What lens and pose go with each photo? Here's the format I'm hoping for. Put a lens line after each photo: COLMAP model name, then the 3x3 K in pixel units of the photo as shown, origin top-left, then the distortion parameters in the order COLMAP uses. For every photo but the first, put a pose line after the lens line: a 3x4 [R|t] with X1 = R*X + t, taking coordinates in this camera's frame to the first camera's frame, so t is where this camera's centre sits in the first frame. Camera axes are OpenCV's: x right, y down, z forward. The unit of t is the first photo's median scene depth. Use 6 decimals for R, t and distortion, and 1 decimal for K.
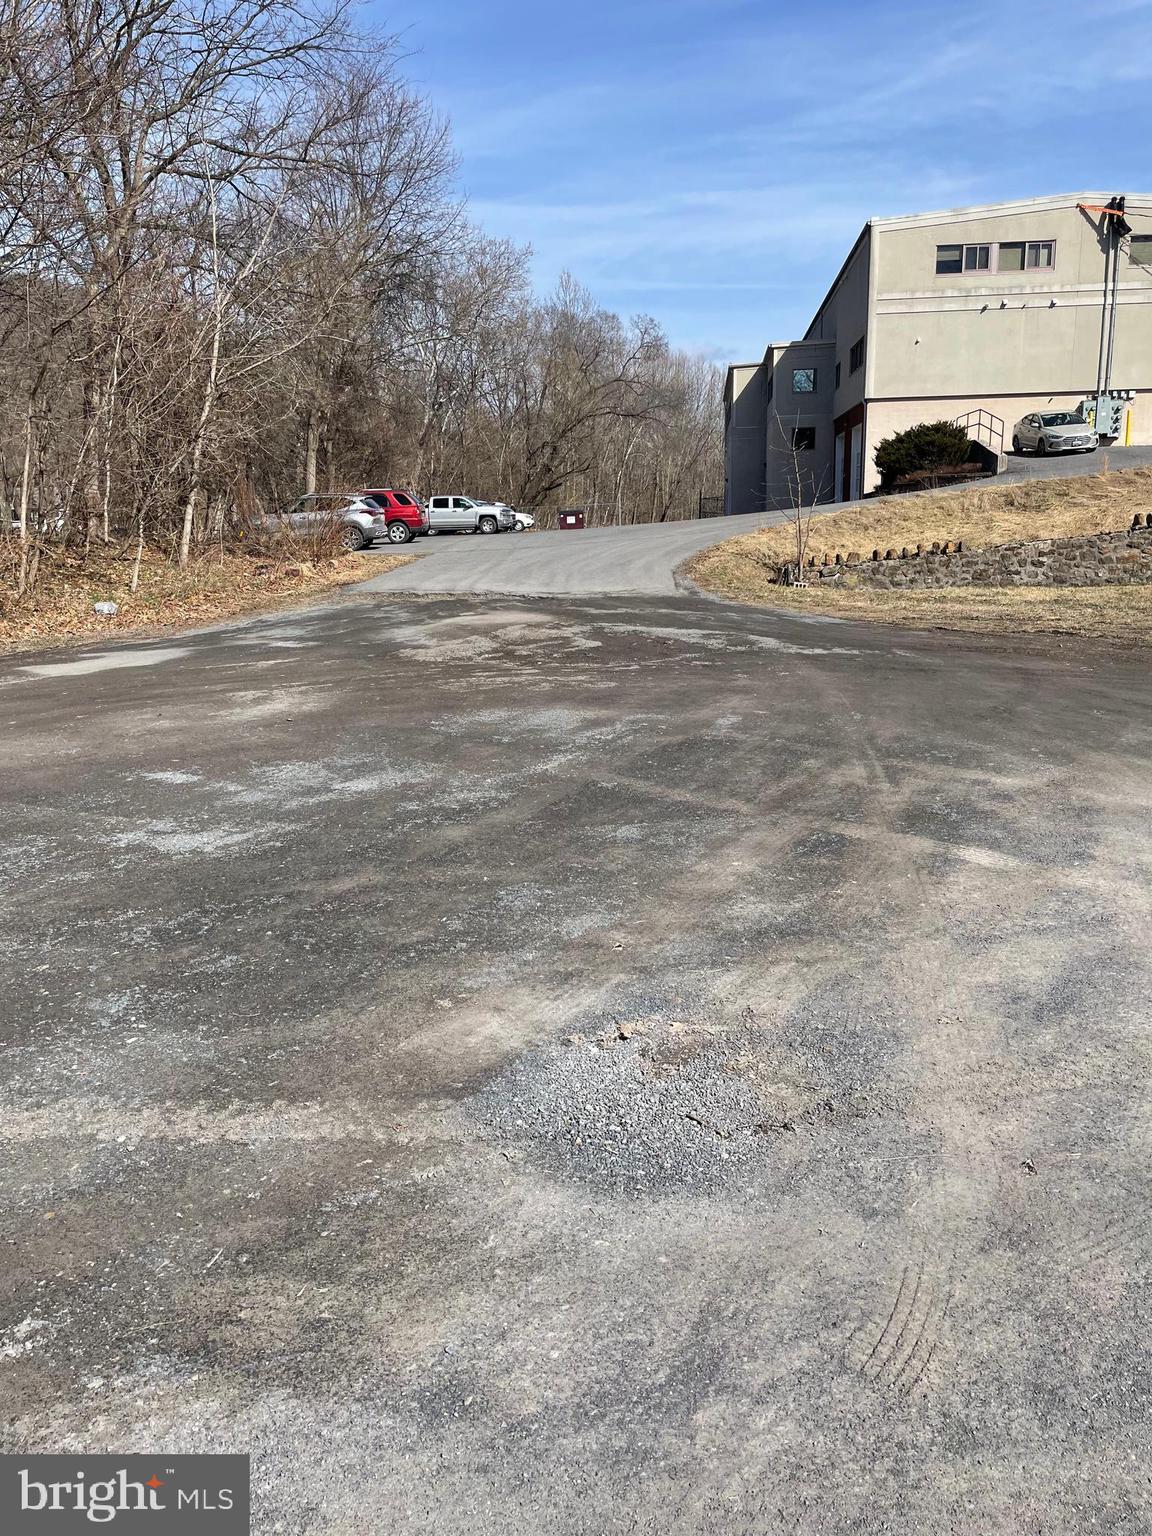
lens RADIAL K [[1166.7, 0, 590.9], [0, 1166.7, 784.3], [0, 0, 1]] dist [0.093375, -0.116464]
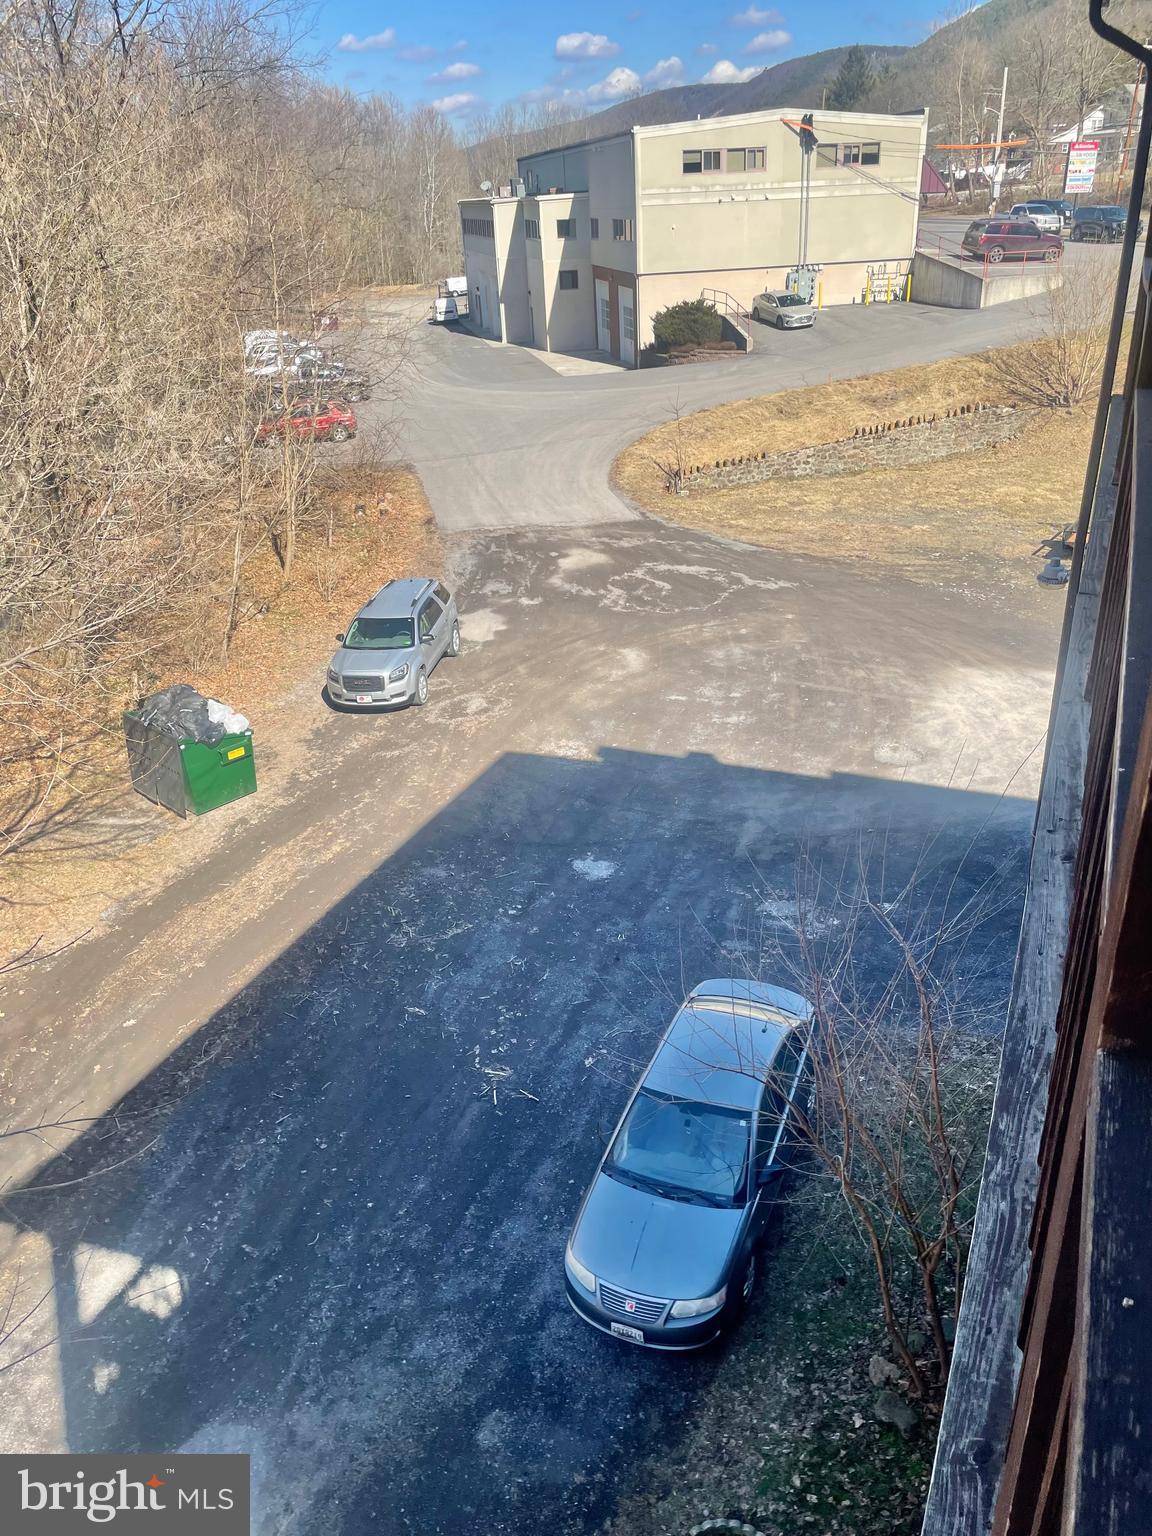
lens RADIAL K [[1166.7, 0, 590.9], [0, 1166.7, 784.3], [0, 0, 1]] dist [0.093375, -0.116464]
pose [[0.956837, -0.143823, 0.252543, -0.237144], [0.083811, 0.968600, 0.234073, -0.091652], [-0.278278, -0.202804, 0.938846, -0.343689]]
